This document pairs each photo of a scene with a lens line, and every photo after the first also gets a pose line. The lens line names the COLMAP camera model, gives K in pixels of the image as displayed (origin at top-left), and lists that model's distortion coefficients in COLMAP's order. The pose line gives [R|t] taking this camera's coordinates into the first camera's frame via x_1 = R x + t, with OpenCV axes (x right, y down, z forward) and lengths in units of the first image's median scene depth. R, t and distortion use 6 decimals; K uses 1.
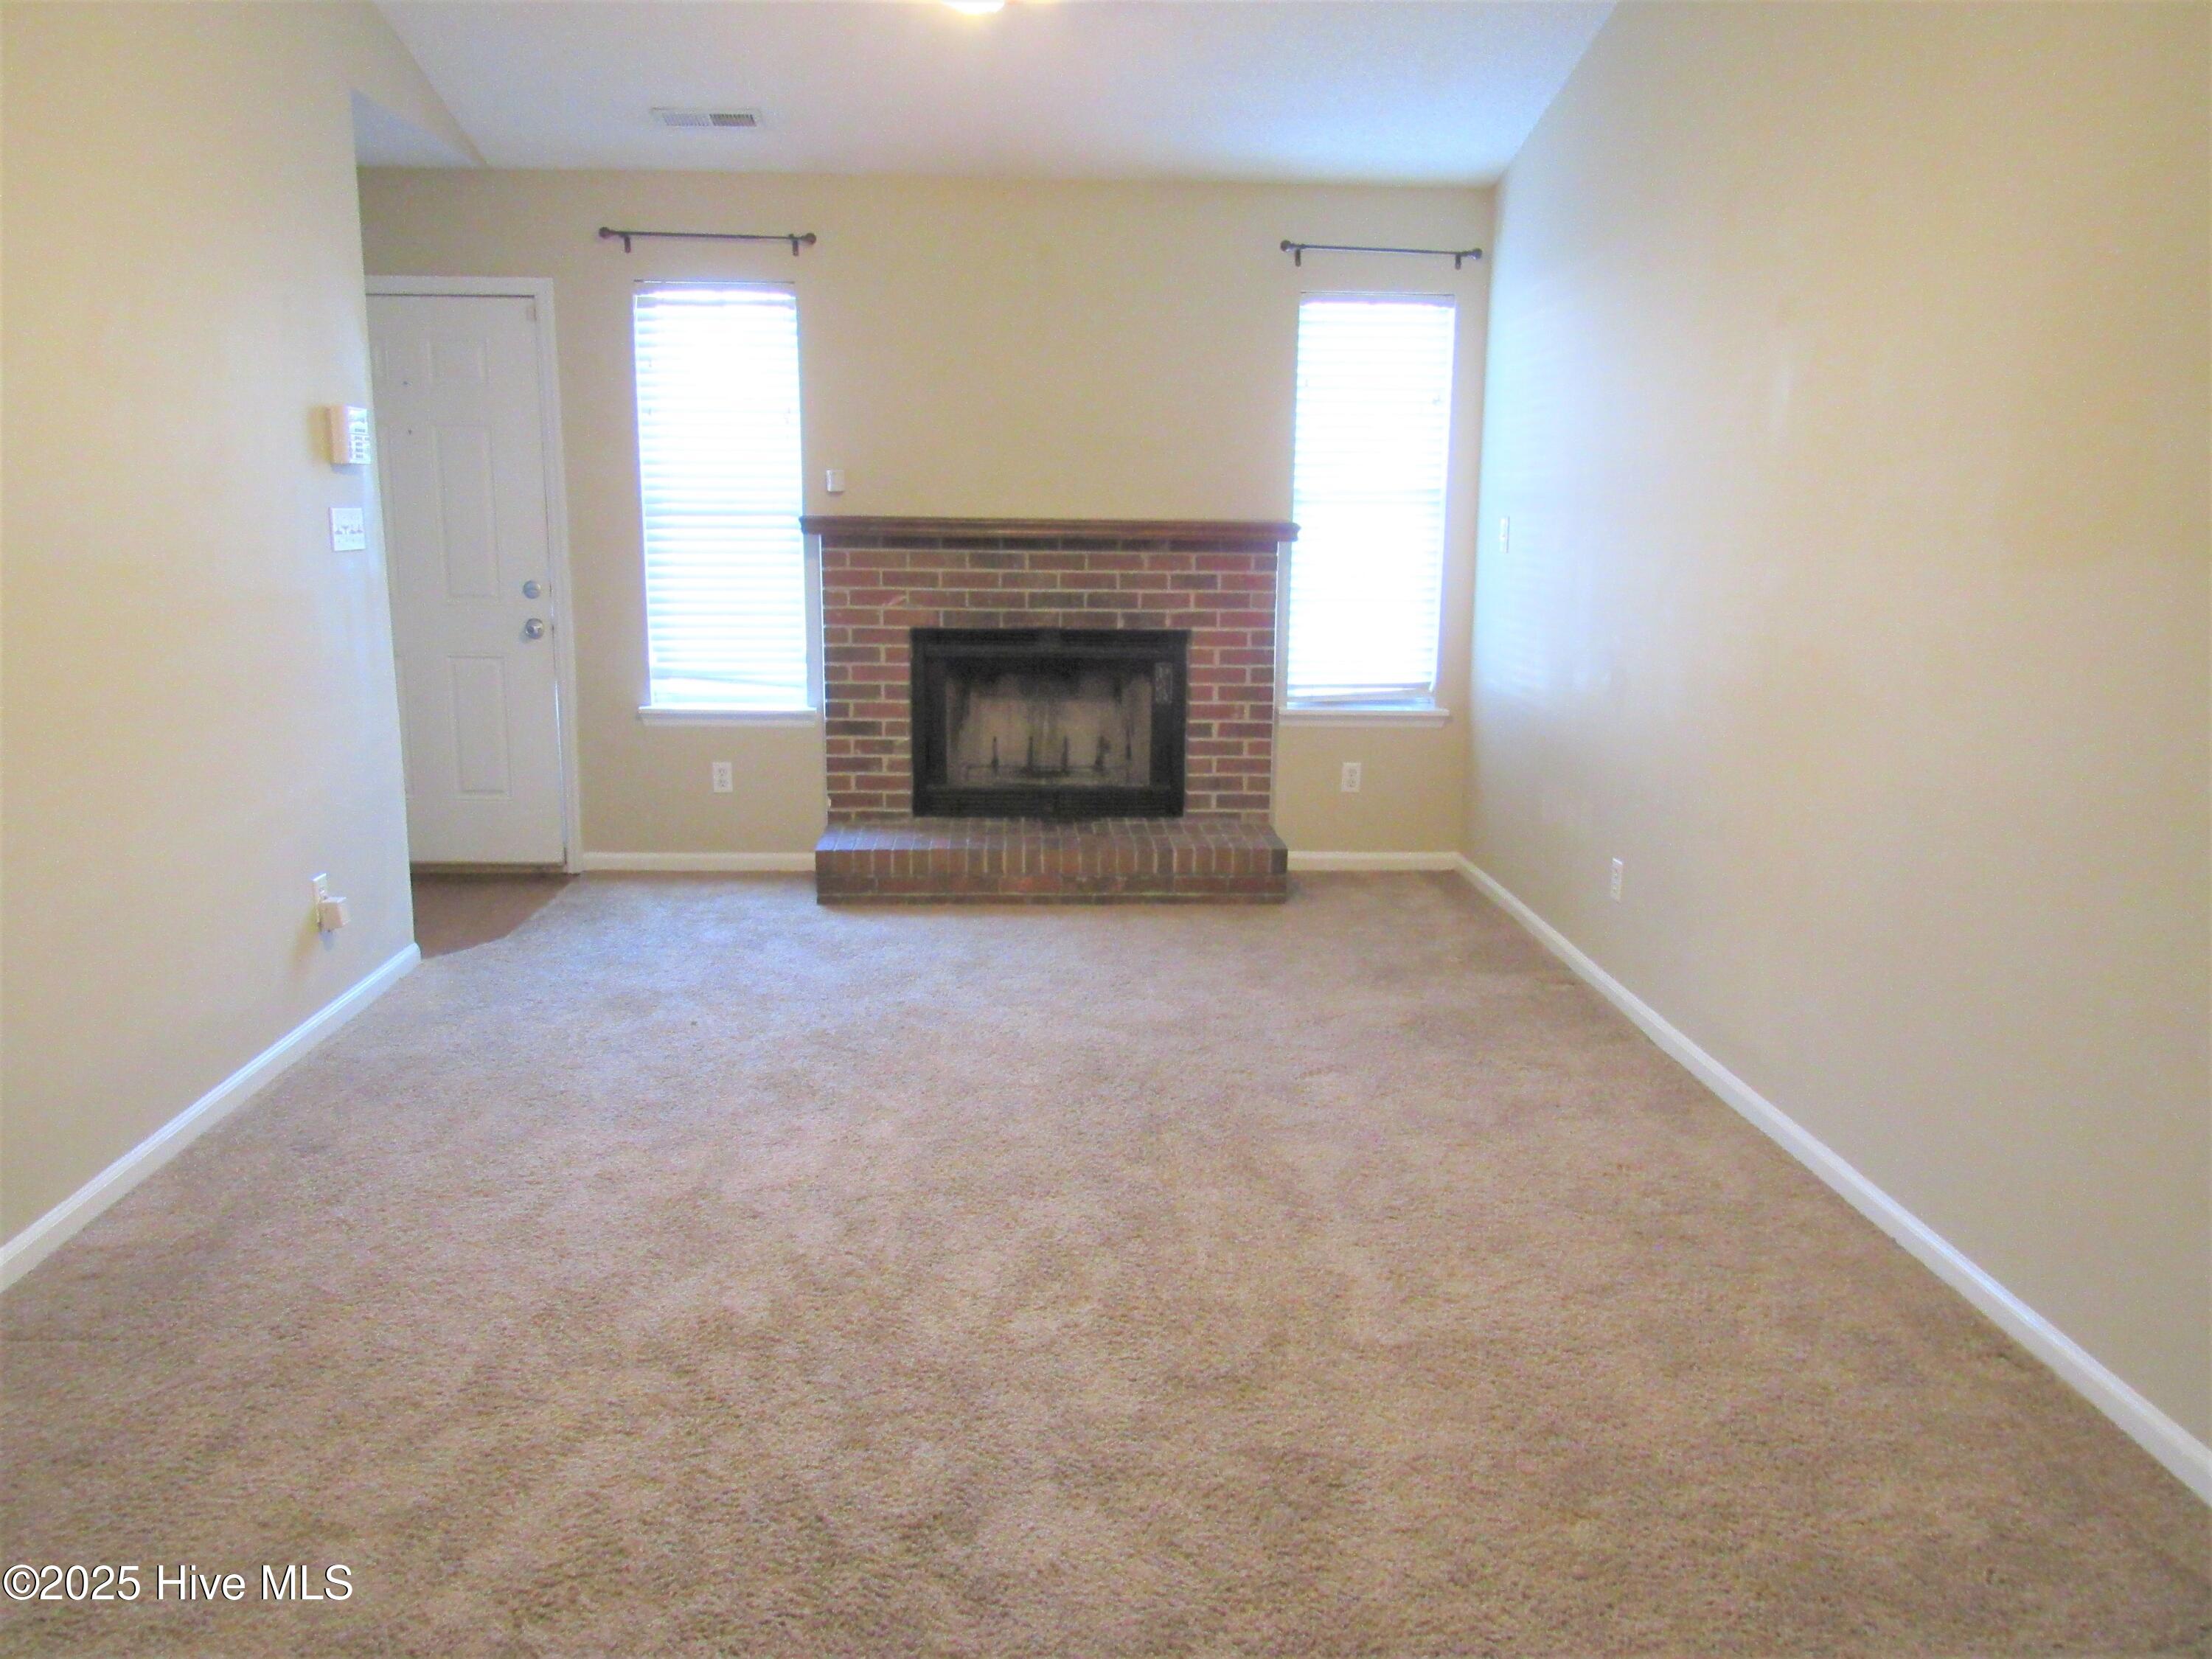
lens RADIAL K [[1587.0, 0, 1123.2], [0, 1587.0, 830.6], [0, 0, 1]] dist [-0.028972, 0.020188]
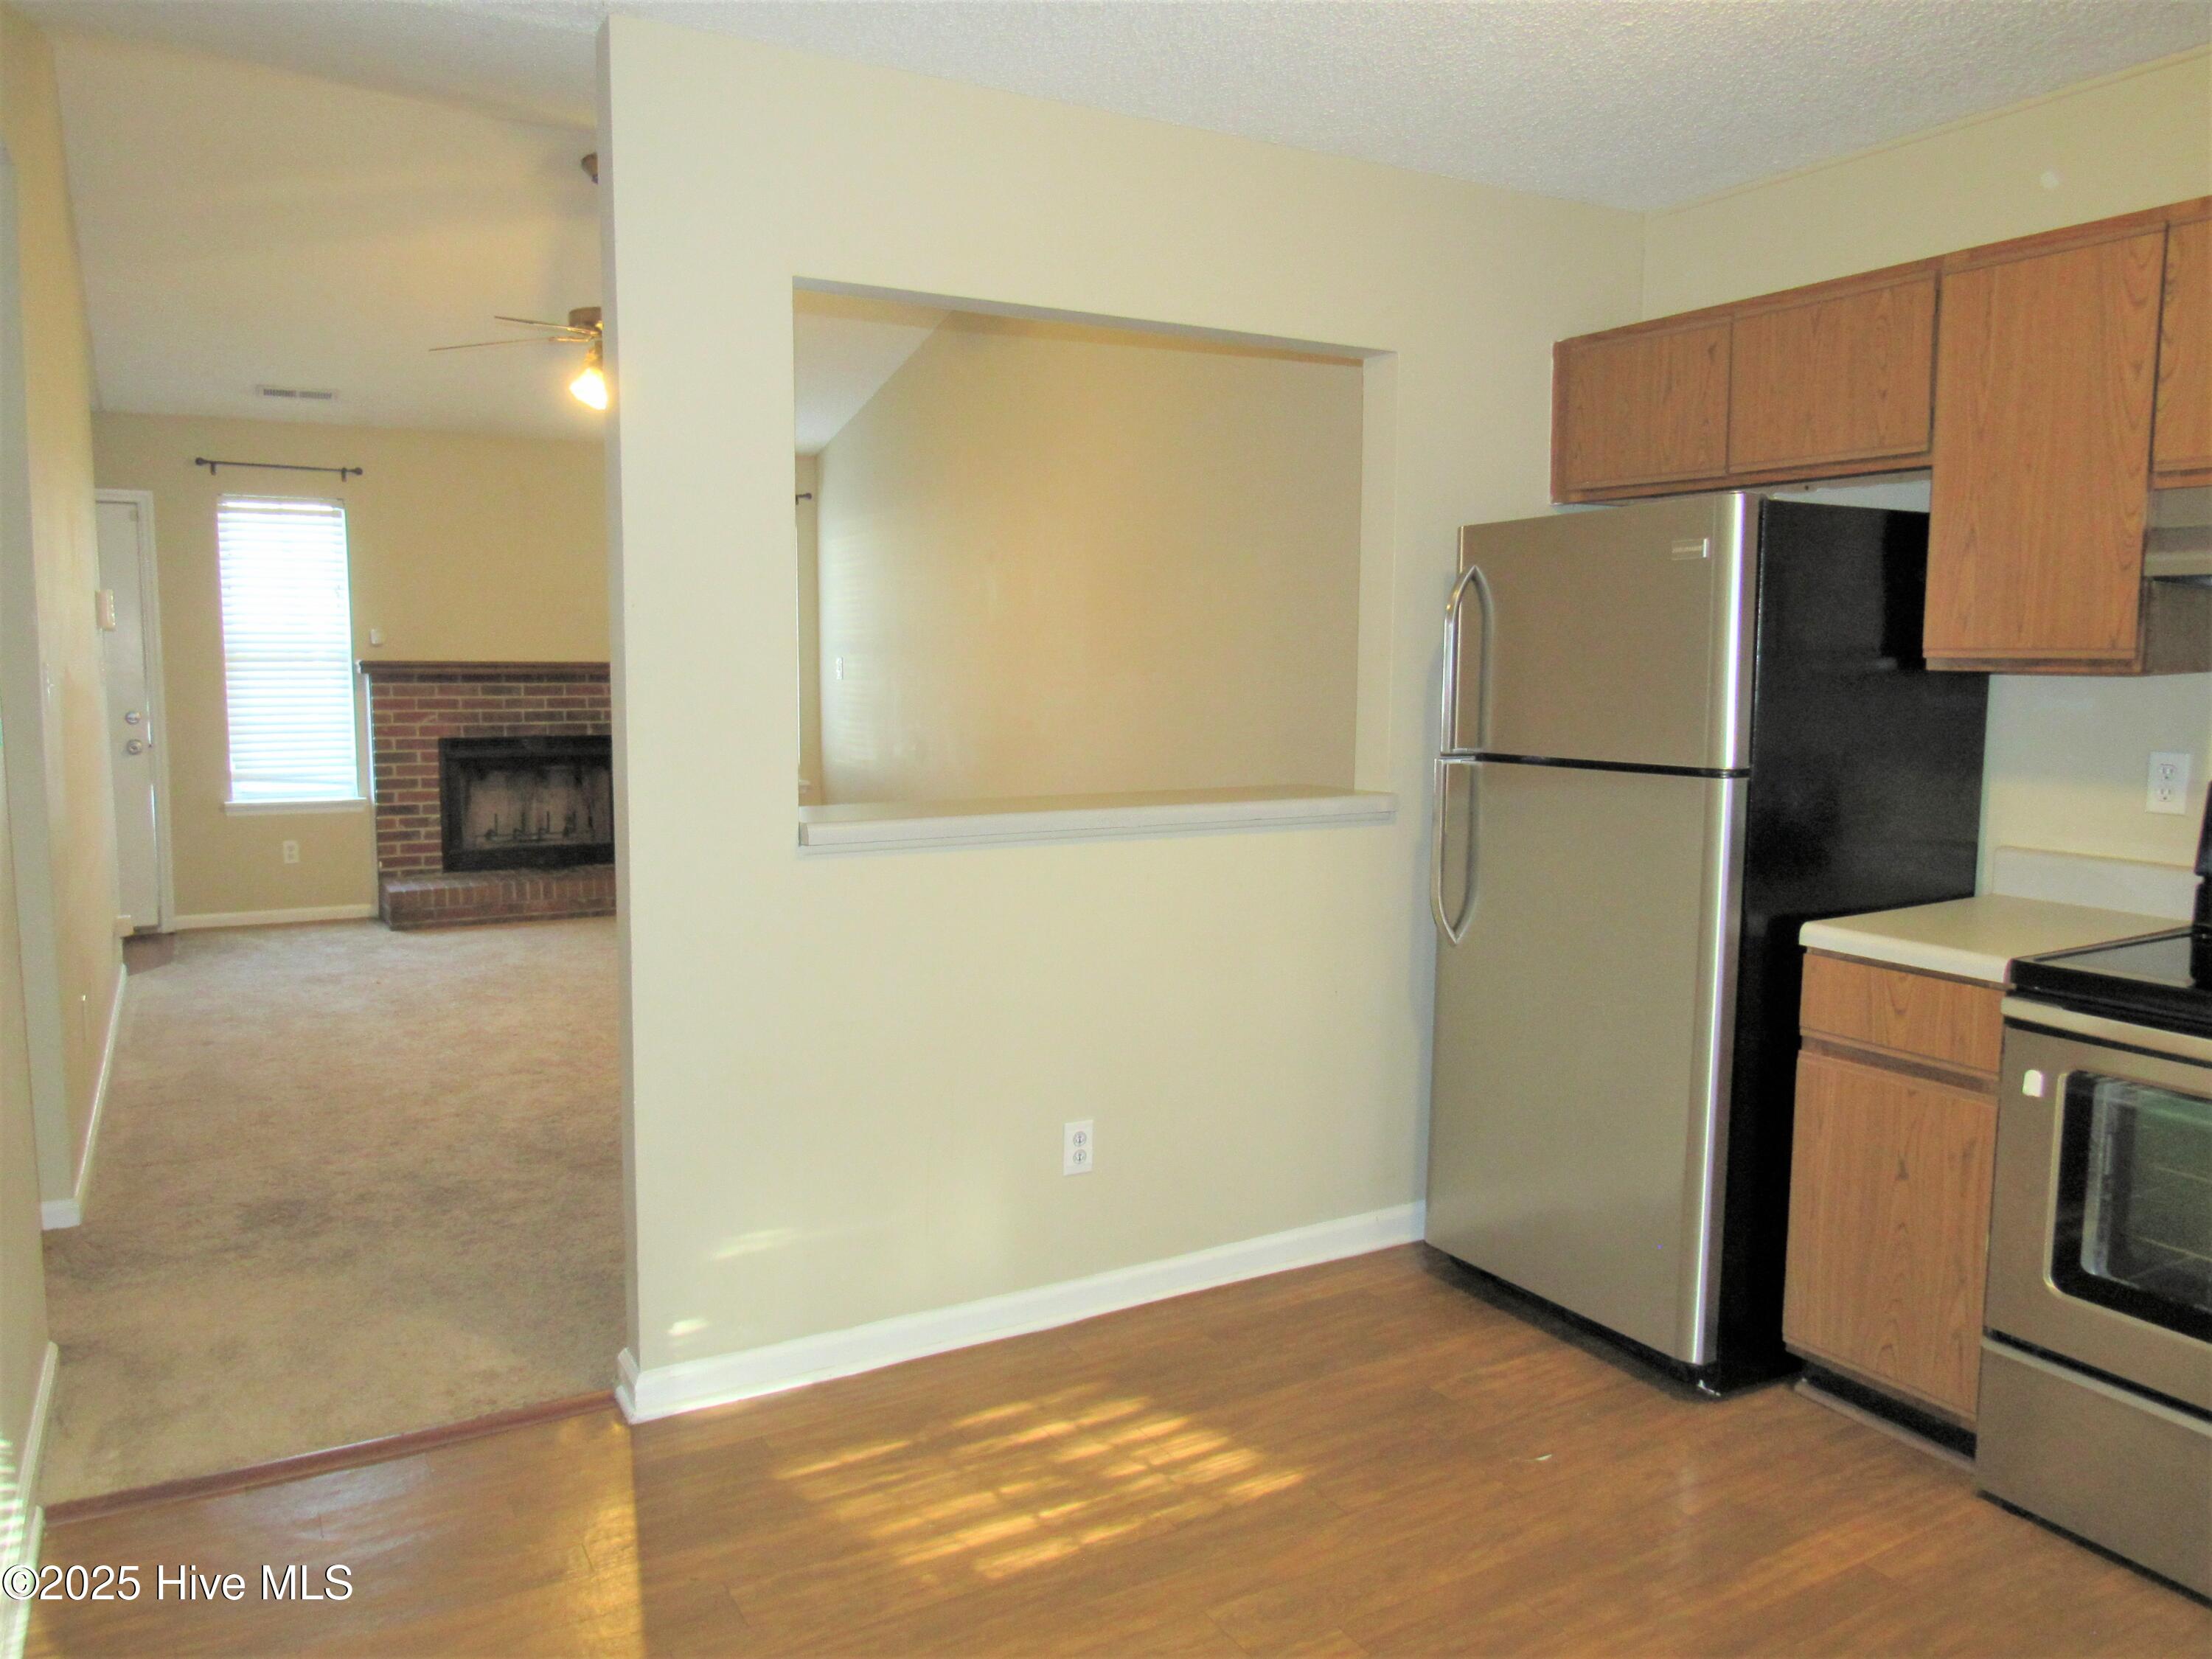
lens RADIAL K [[1587.0, 0, 1094.4], [0, 1587.0, 840.7], [0, 0, 1]] dist [-0.028972, 0.020188]
pose [[0.904353, -0.057062, 0.422954, -0.207214], [0.087732, 0.994712, -0.053388, 0.092131], [-0.417671, 0.085388, 0.904577, -0.526648]]
